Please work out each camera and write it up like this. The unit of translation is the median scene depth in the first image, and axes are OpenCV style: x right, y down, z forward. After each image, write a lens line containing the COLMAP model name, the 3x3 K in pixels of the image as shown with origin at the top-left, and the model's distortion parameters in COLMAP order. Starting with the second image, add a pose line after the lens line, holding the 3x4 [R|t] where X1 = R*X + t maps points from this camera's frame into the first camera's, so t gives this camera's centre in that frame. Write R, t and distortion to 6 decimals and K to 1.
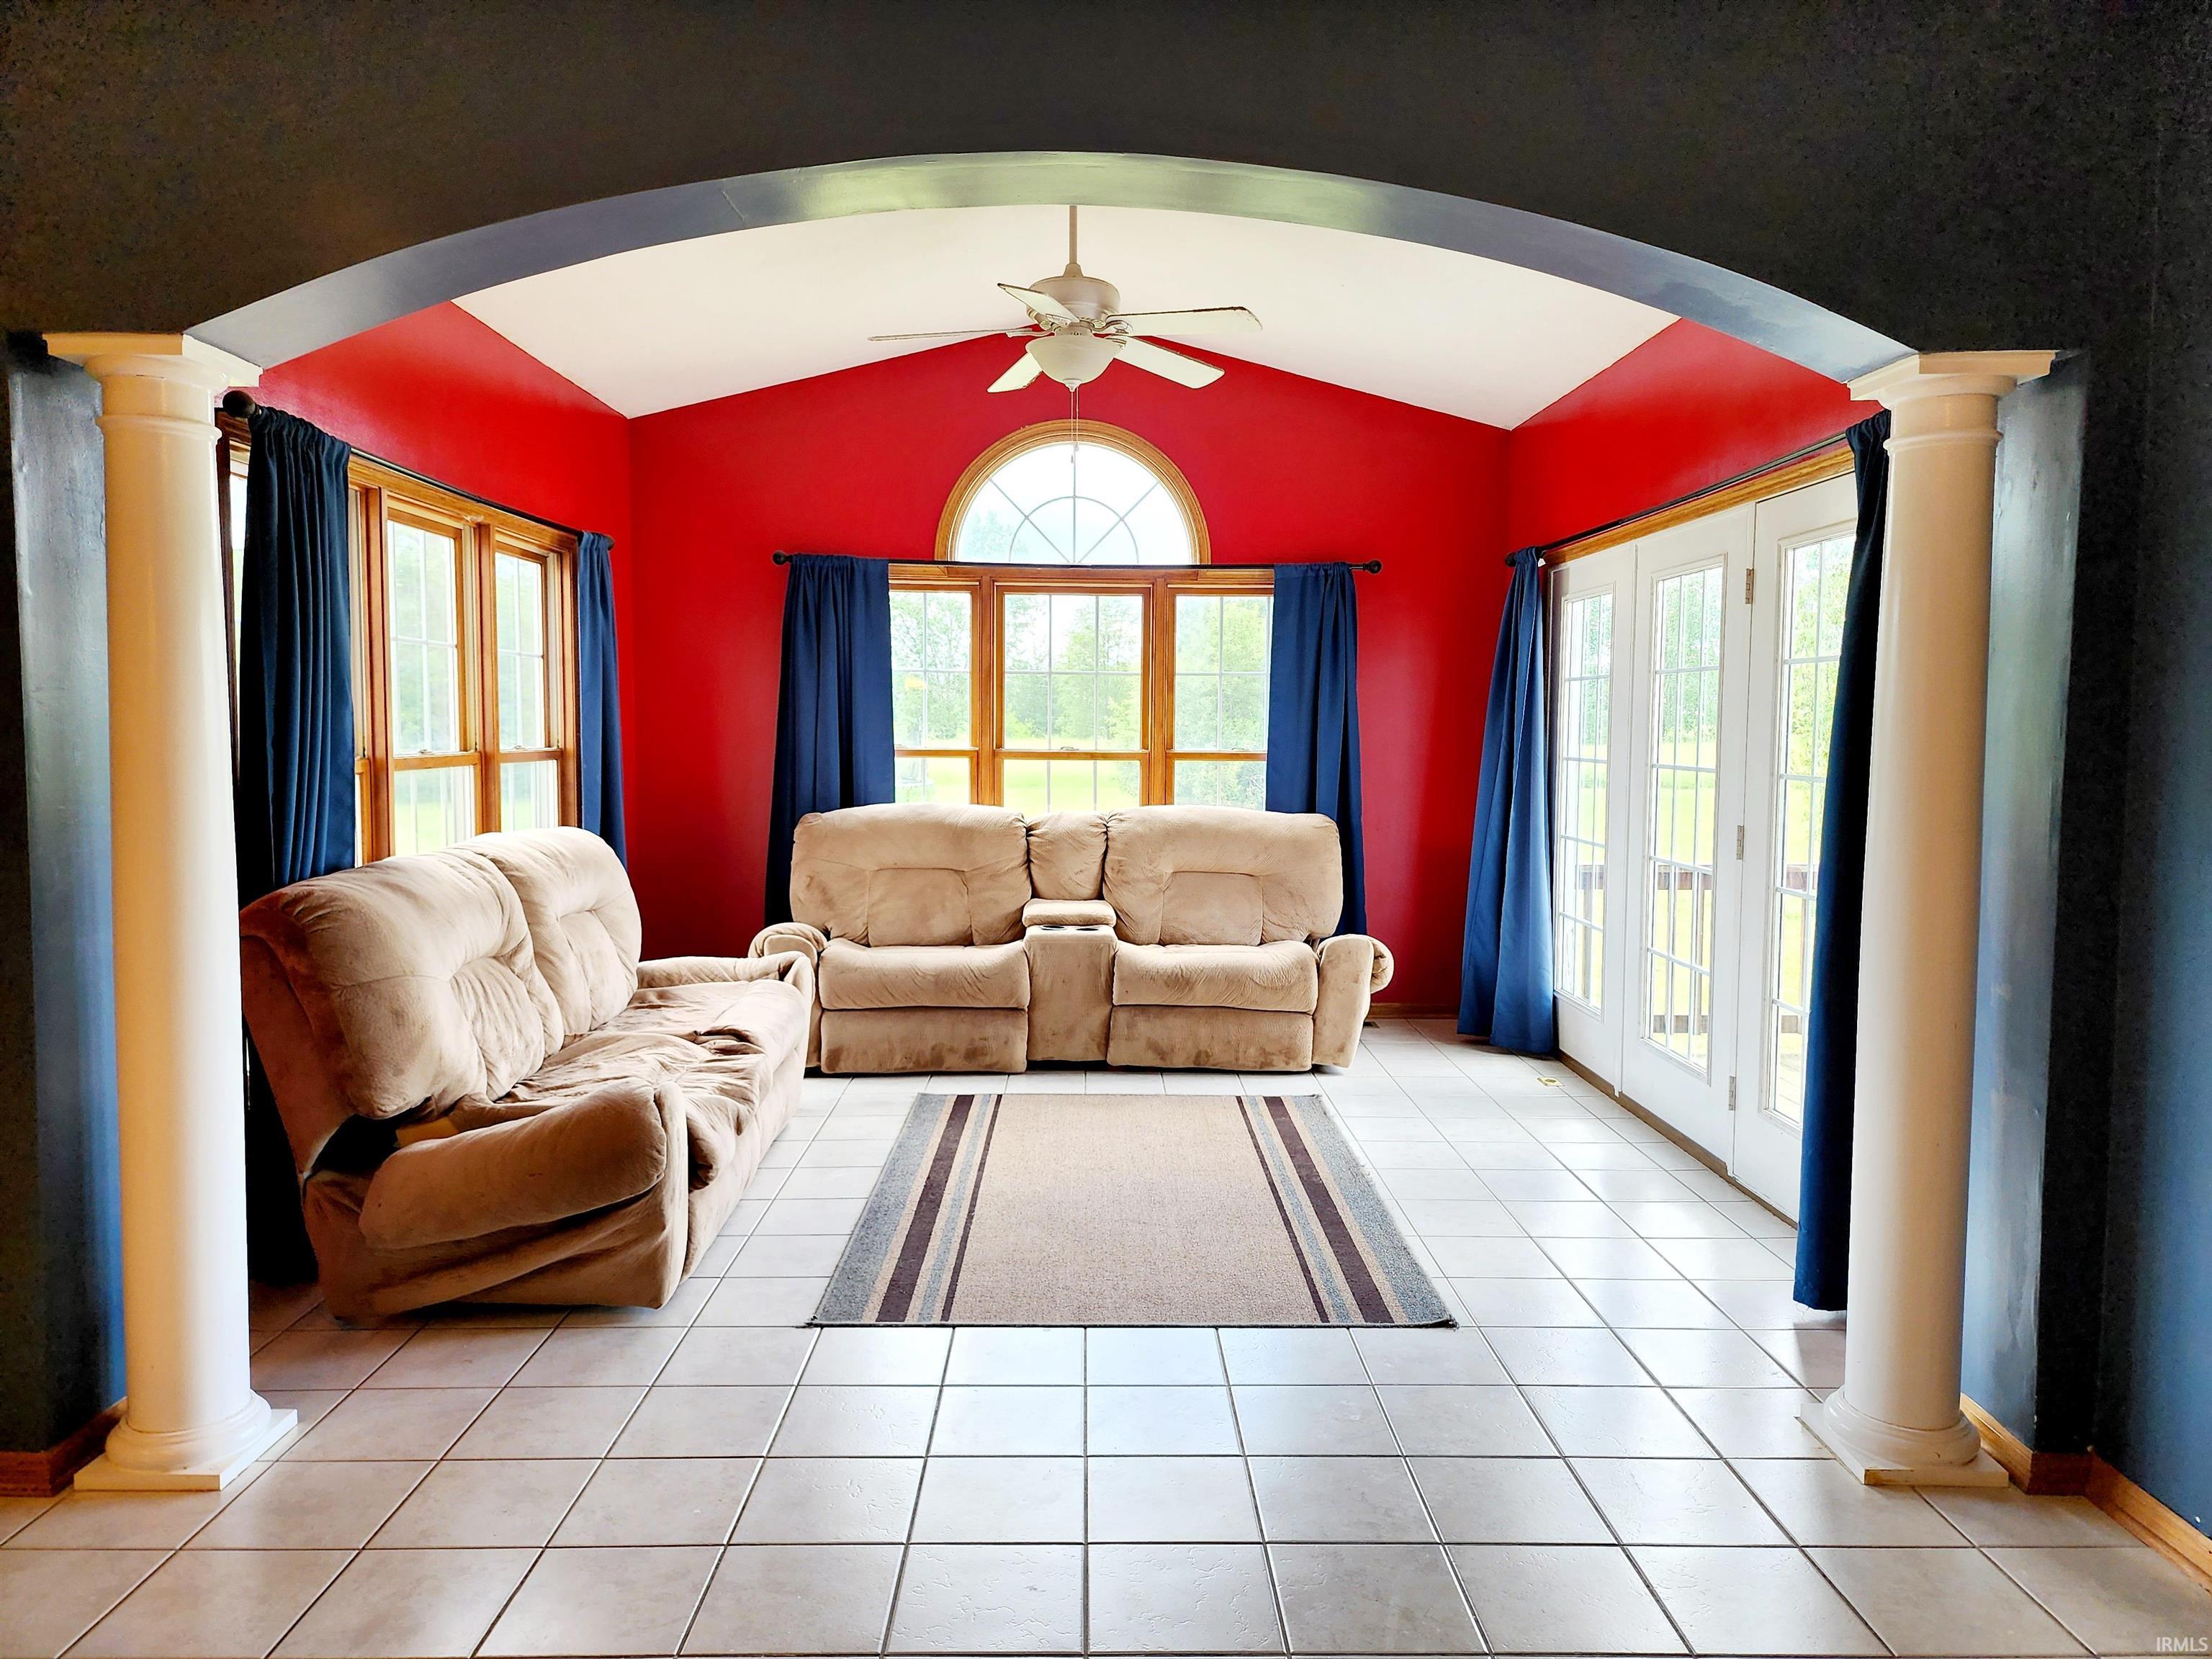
lens RADIAL K [[1481.0, 0, 1118.1], [0, 1481.0, 816.9], [0, 0, 1]] dist [0.070312, -0.056513]
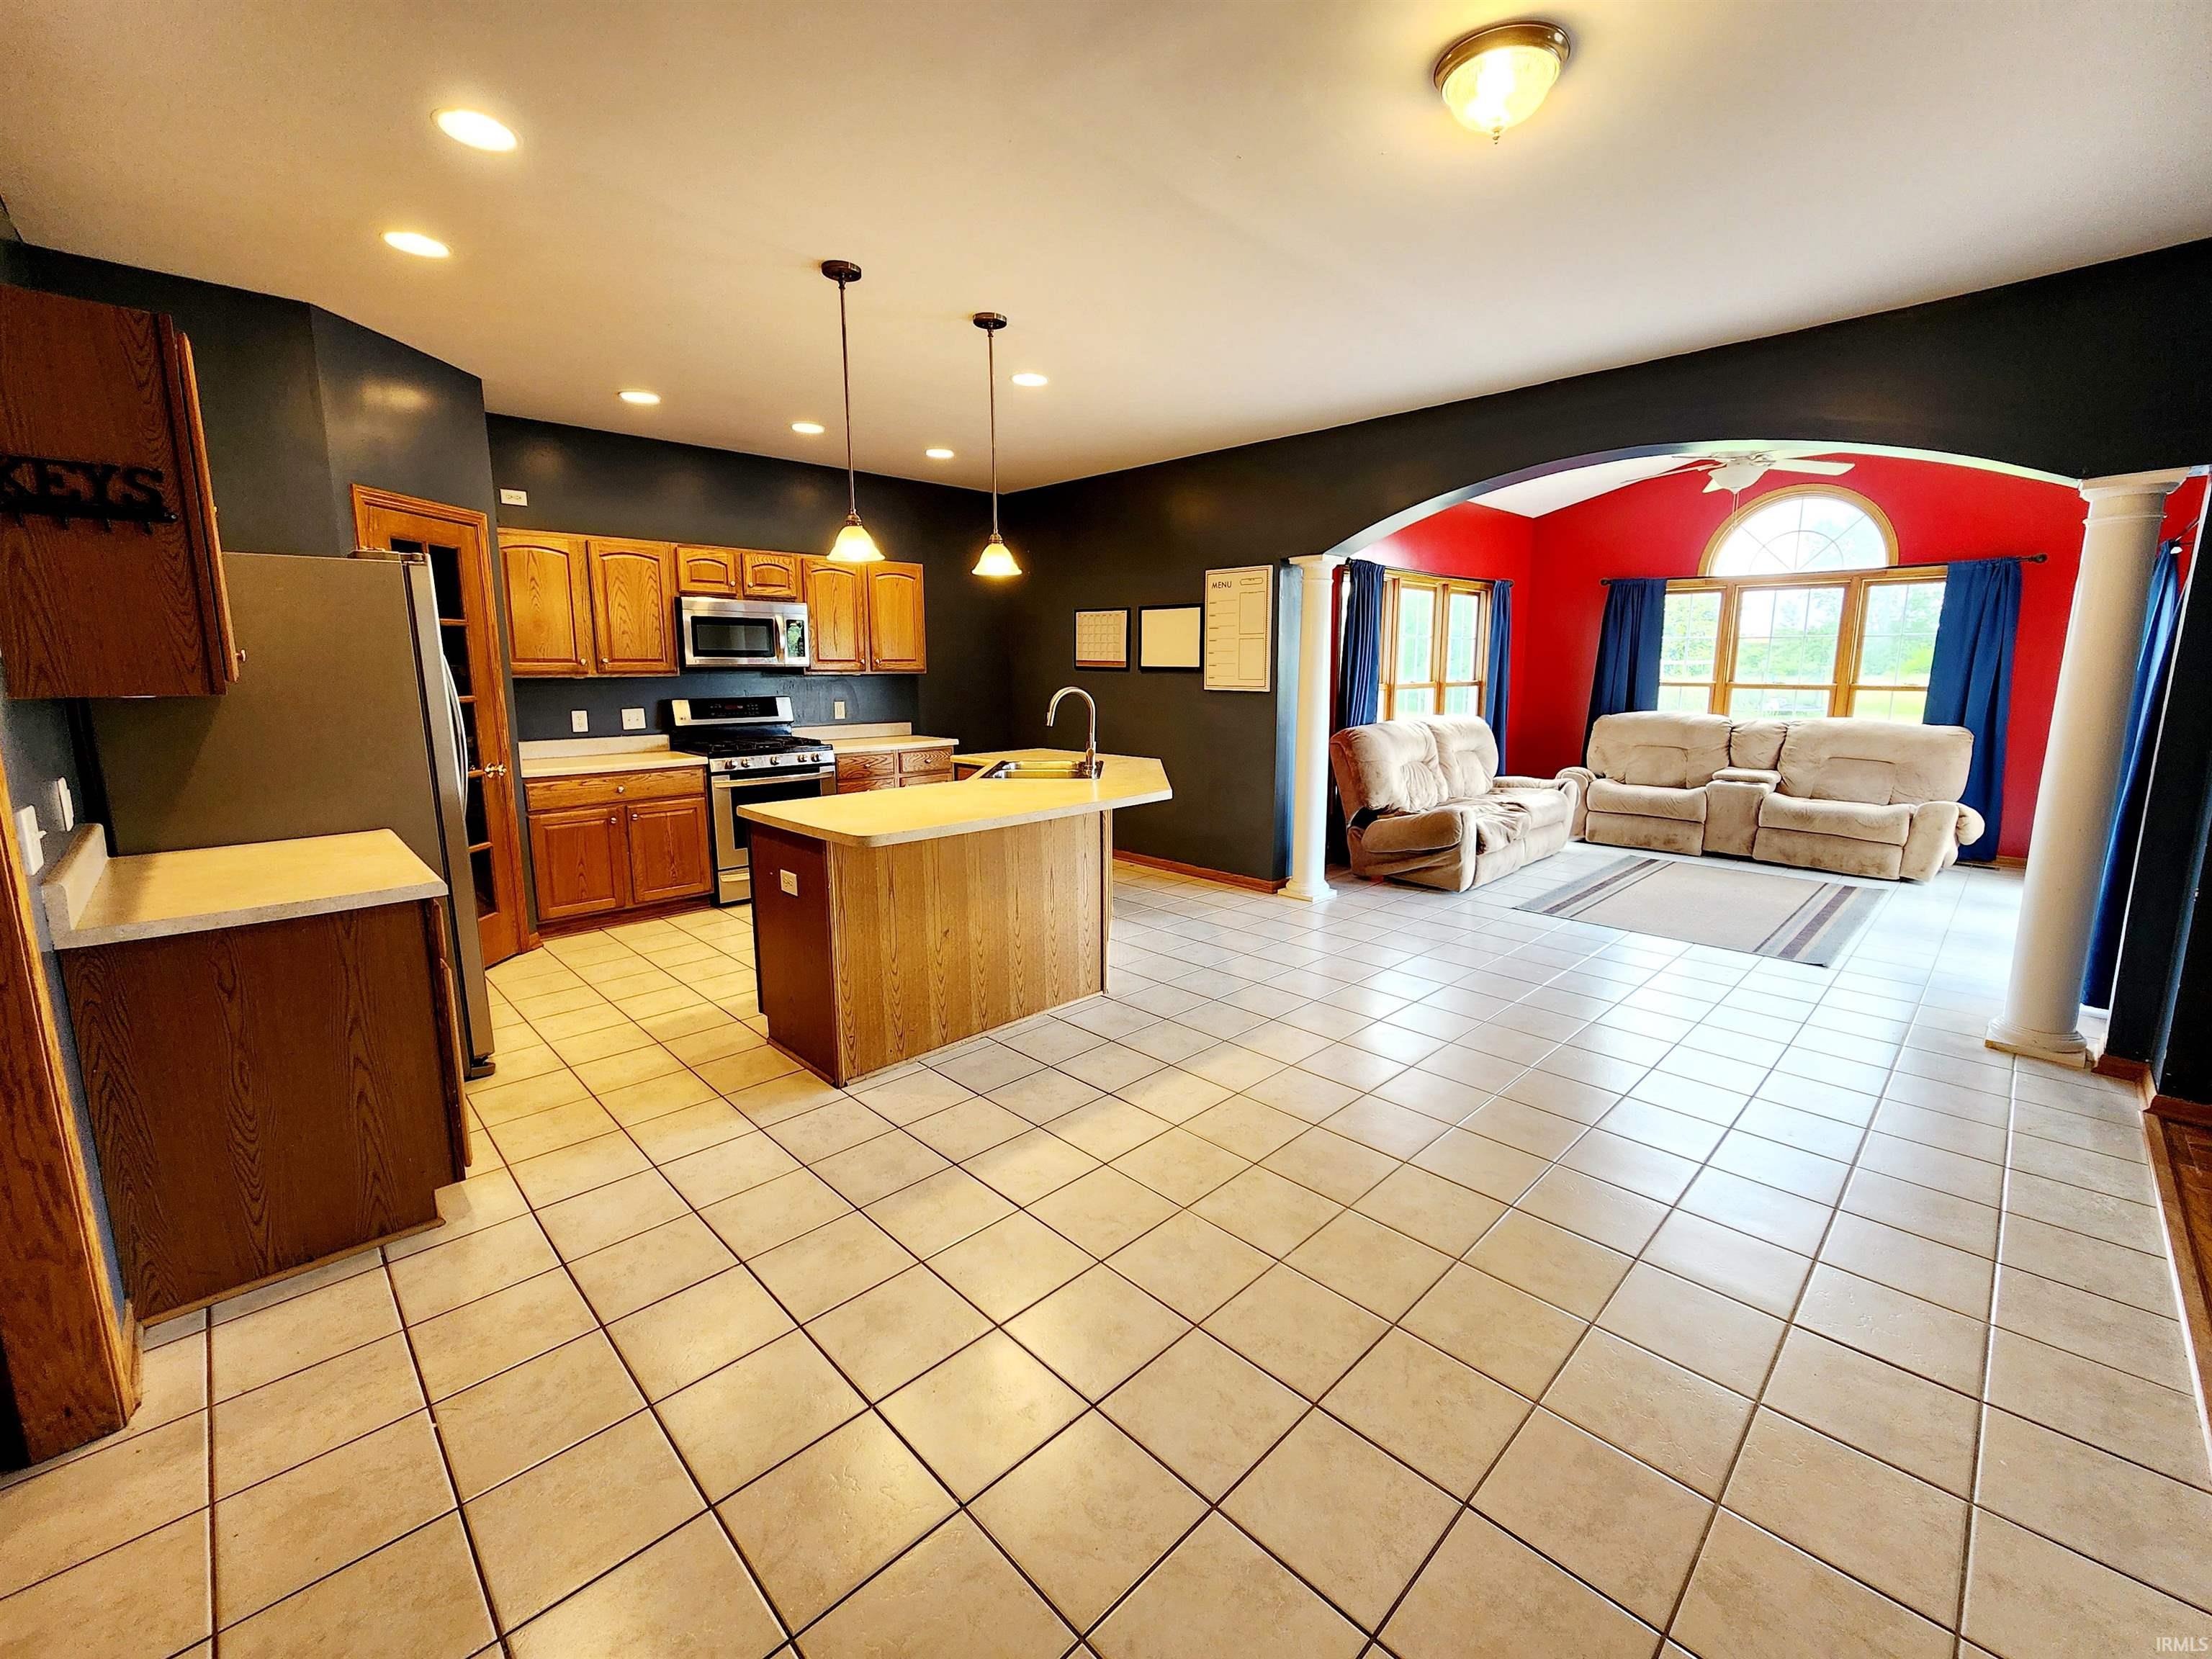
lens RADIAL K [[936.2, 0, 1116.1], [0, 936.2, 825.0], [0, 0, 1]] dist [0.001487, 0.000434]
pose [[0.688658, 0.117451, -0.715510, 0.273493], [-0.040053, 0.991449, 0.124196, 0.015015], [0.723979, -0.056871, 0.687474, -0.351682]]
